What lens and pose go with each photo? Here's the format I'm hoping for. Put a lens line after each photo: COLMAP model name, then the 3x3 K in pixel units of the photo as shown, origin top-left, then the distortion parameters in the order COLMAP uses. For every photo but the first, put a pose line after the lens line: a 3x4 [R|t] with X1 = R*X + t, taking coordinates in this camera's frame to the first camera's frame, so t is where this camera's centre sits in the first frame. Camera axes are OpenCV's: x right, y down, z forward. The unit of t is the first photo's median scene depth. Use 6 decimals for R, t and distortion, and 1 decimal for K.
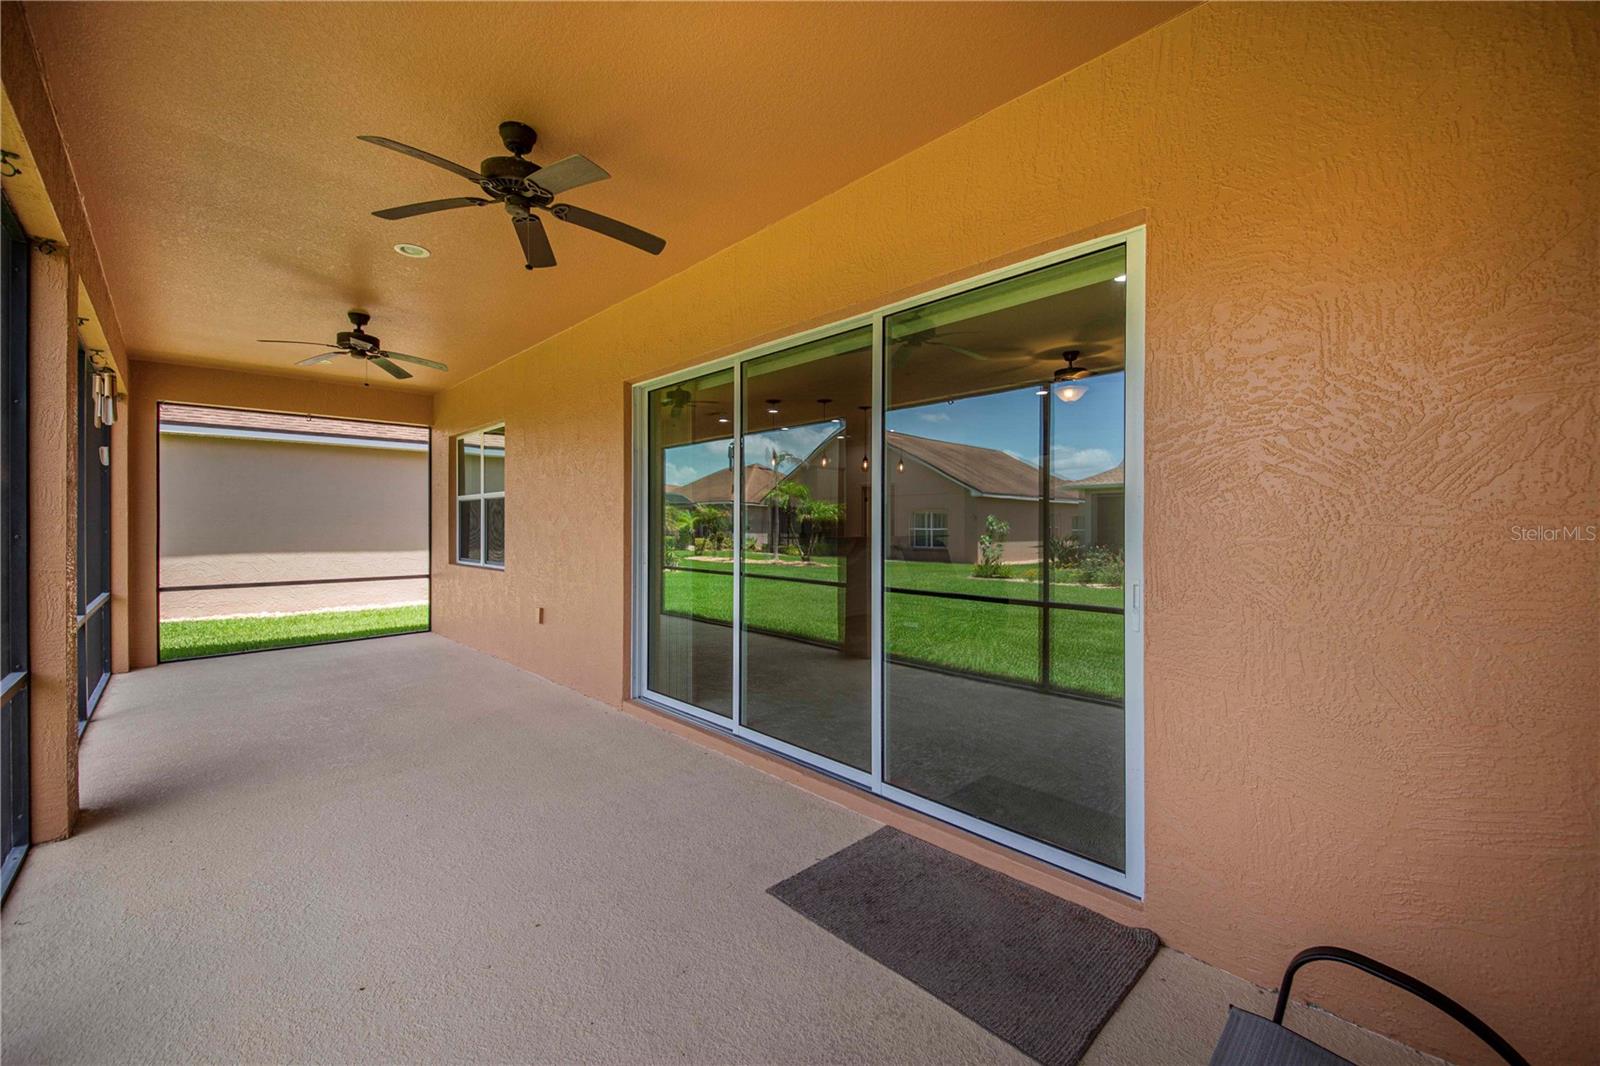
lens RADIAL K [[632.3, 0, 791.7], [0, 632.3, 536.2], [0, 0, 1]] dist [-0.023355, 0.000235]
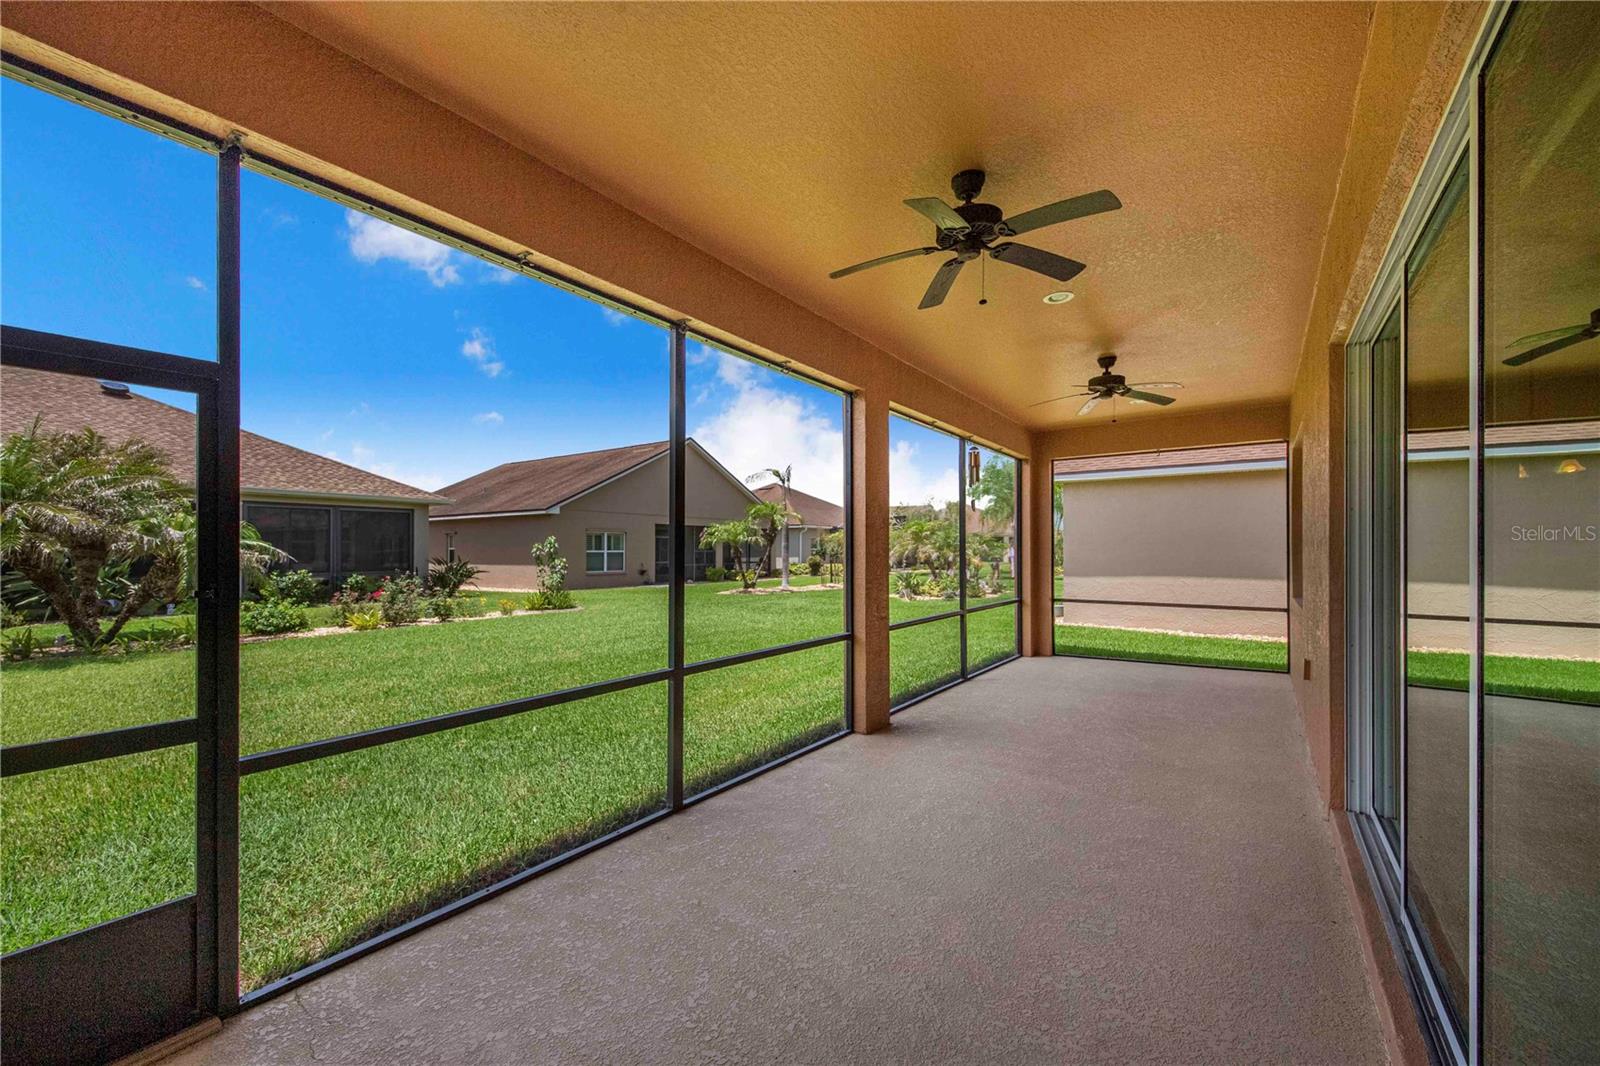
lens RADIAL K [[618.4, 0, 792.9], [0, 618.4, 547.1], [0, 0, 1]] dist [0.031653, -0.018625]
pose [[0.198945, -0.004704, -0.979999, 0.210179], [-0.021477, 0.999727, -0.009158, -0.002828], [0.979775, 0.022870, 0.198789, 0.201511]]
